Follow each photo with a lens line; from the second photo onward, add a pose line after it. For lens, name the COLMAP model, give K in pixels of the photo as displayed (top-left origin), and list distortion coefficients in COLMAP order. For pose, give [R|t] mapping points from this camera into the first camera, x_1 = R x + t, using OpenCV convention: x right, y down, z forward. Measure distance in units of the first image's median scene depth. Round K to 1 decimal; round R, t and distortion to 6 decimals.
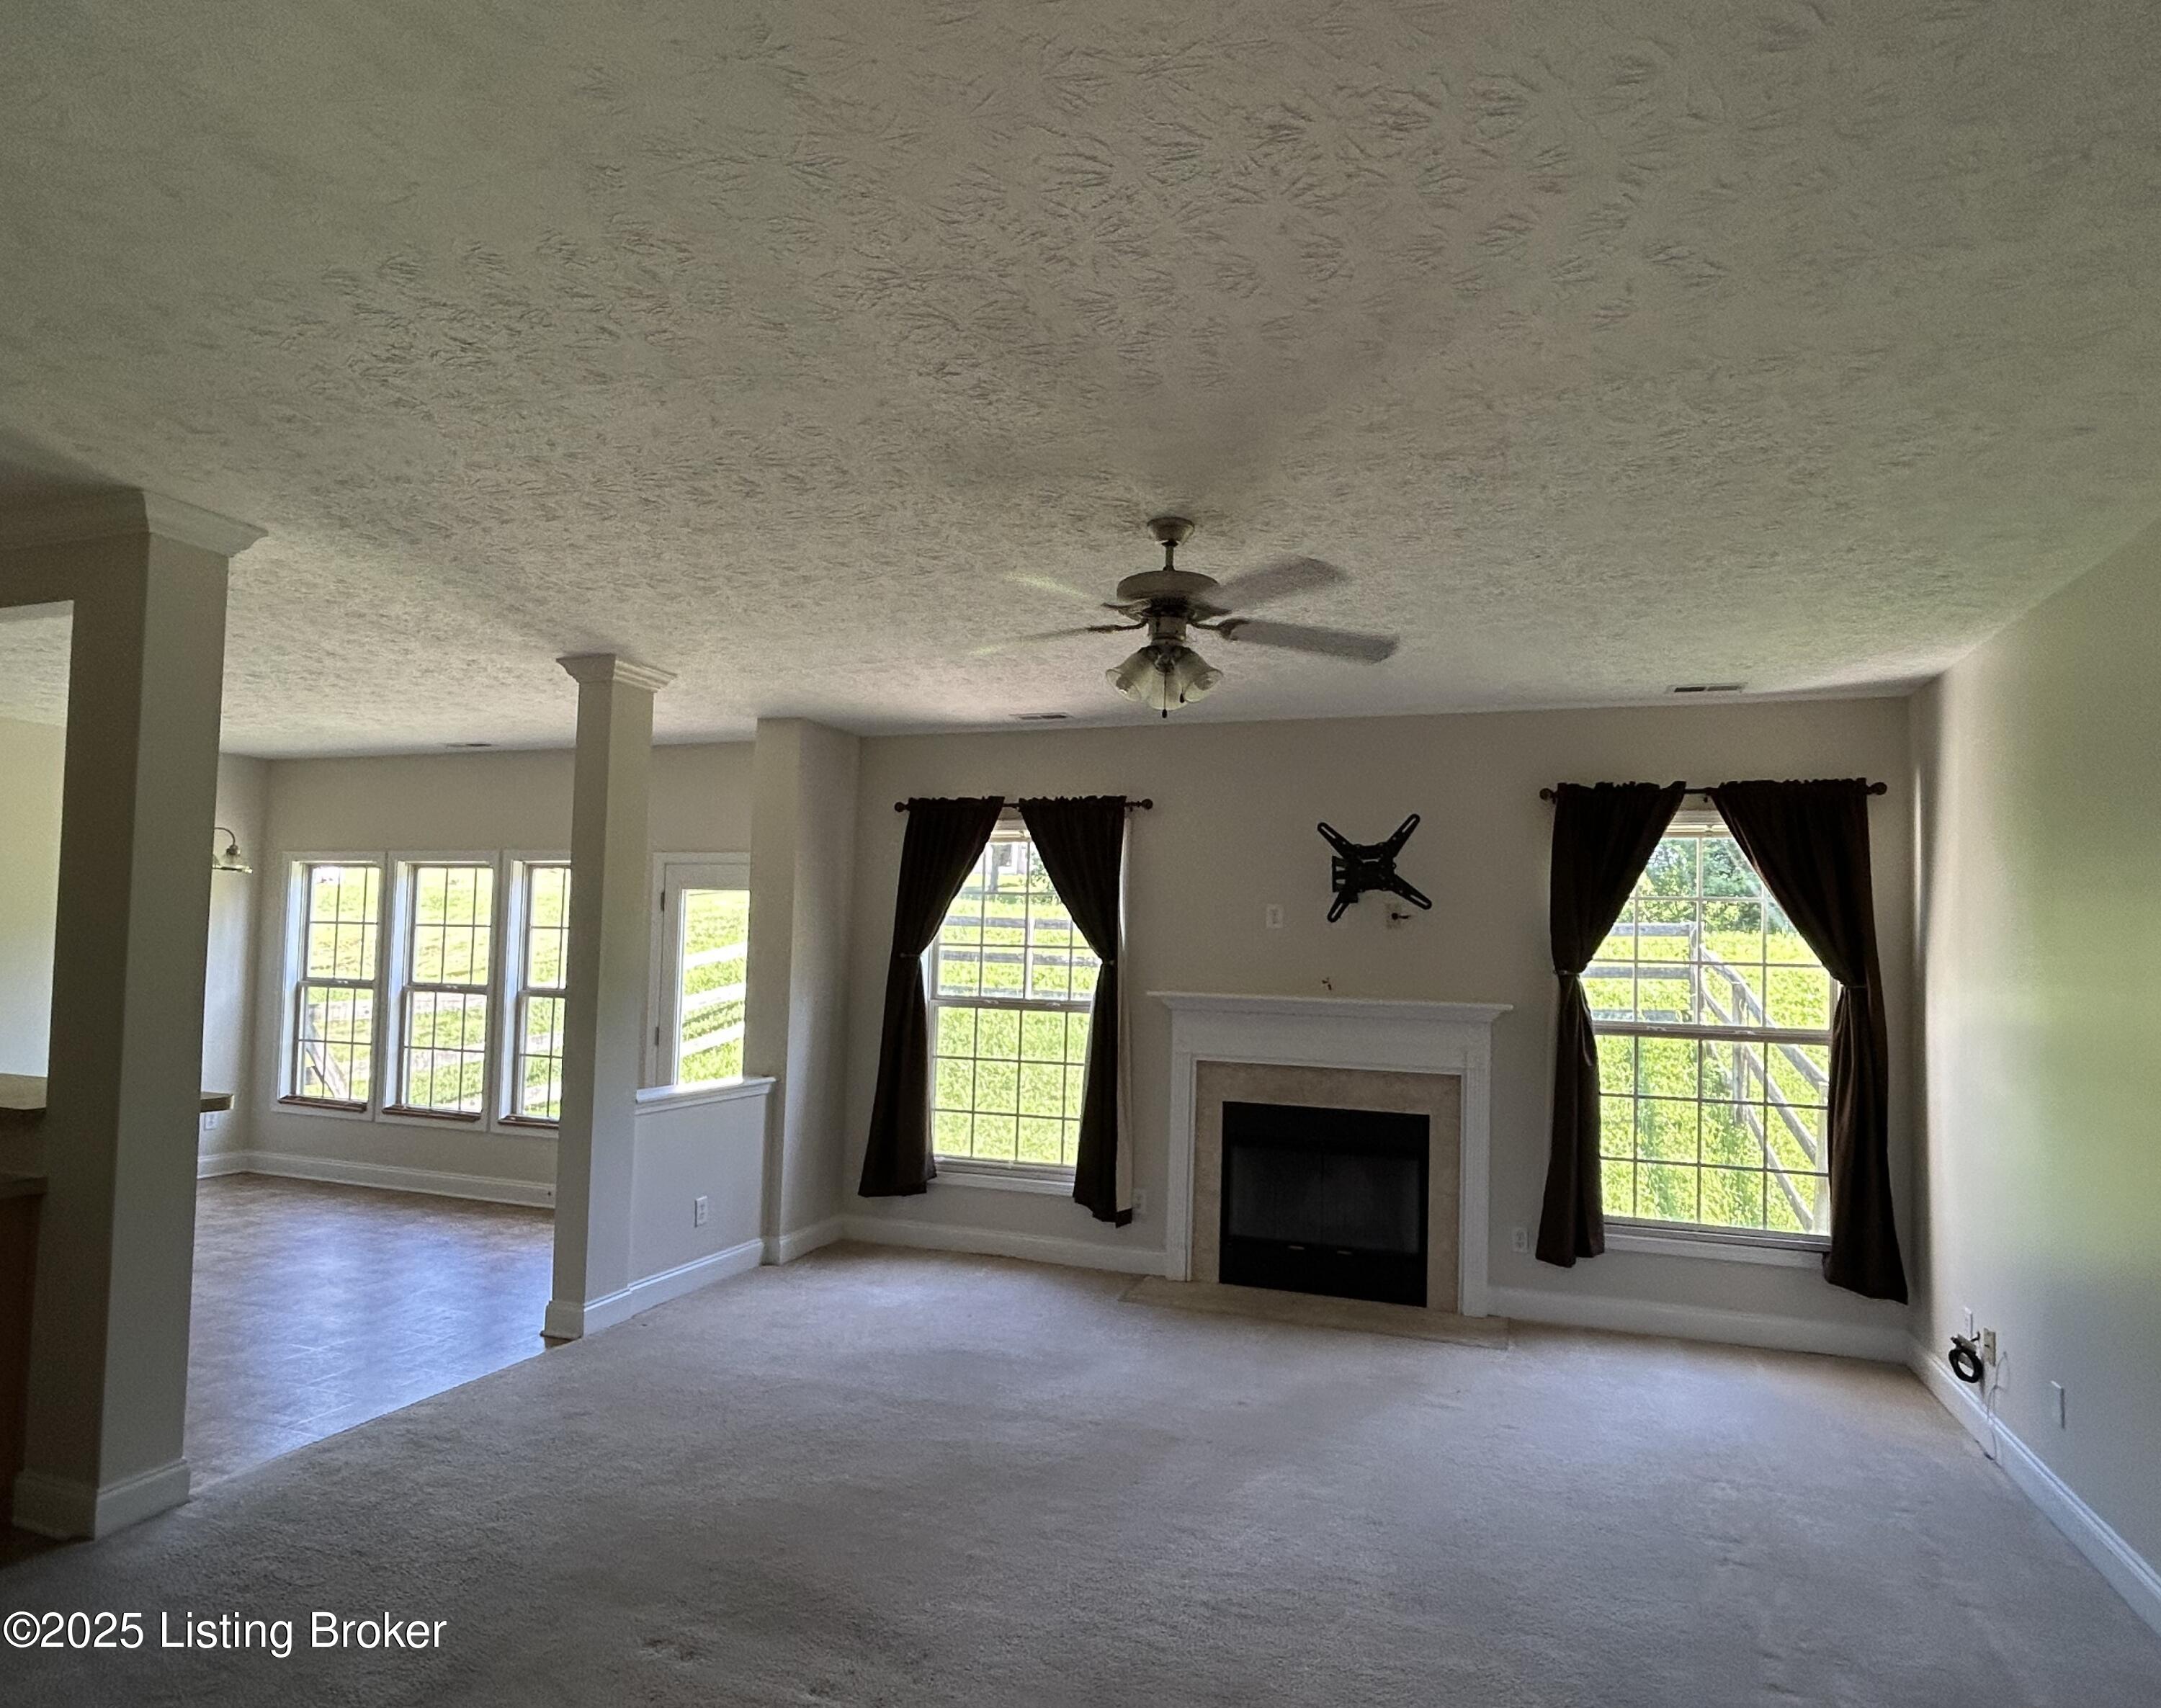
lens RADIAL K [[1274.2, 0, 1072.3], [0, 1274.2, 878.6], [0, 0, 1]] dist [-0.034776, 0.020428]
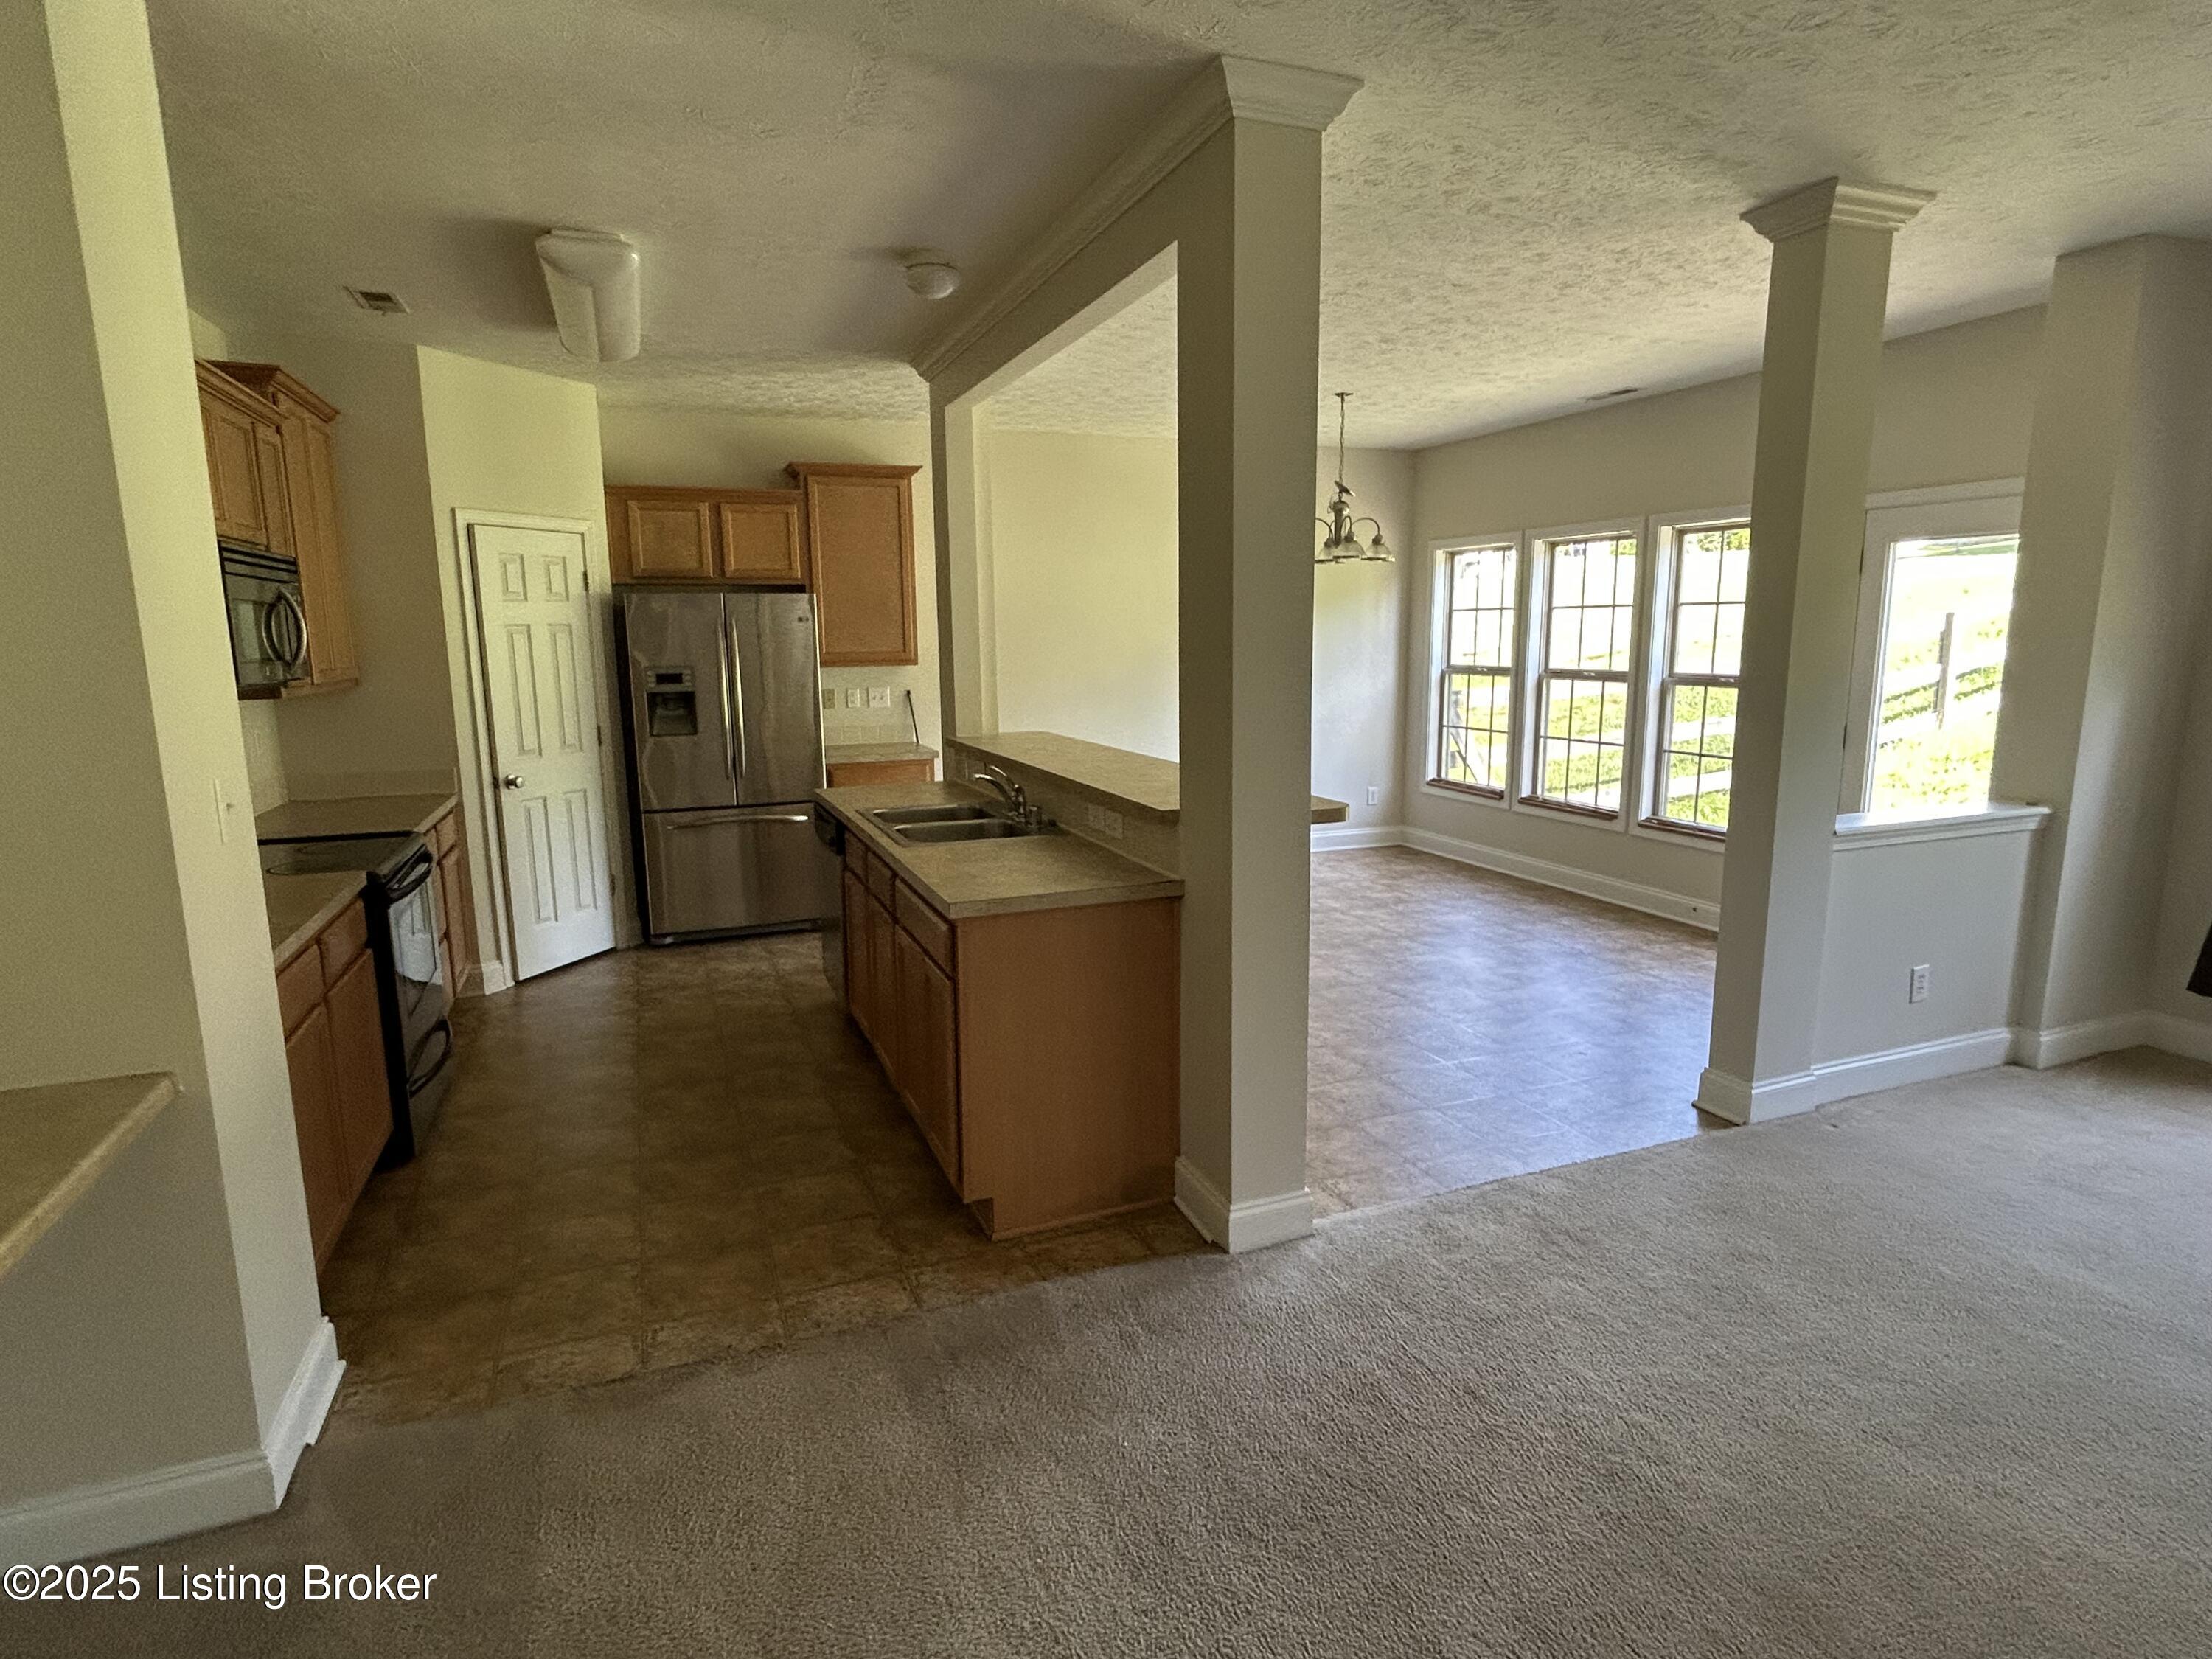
lens RADIAL K [[1174.1, 0, 1106.0], [0, 1174.1, 829.5], [0, 0, 1]] dist [-0.003656, -0.000442]
pose [[0.668003, 0.097489, -0.737745, -0.108141], [0.067113, 0.979449, 0.190197, 0.013268], [0.741126, -0.176564, 0.647732, 0.211611]]
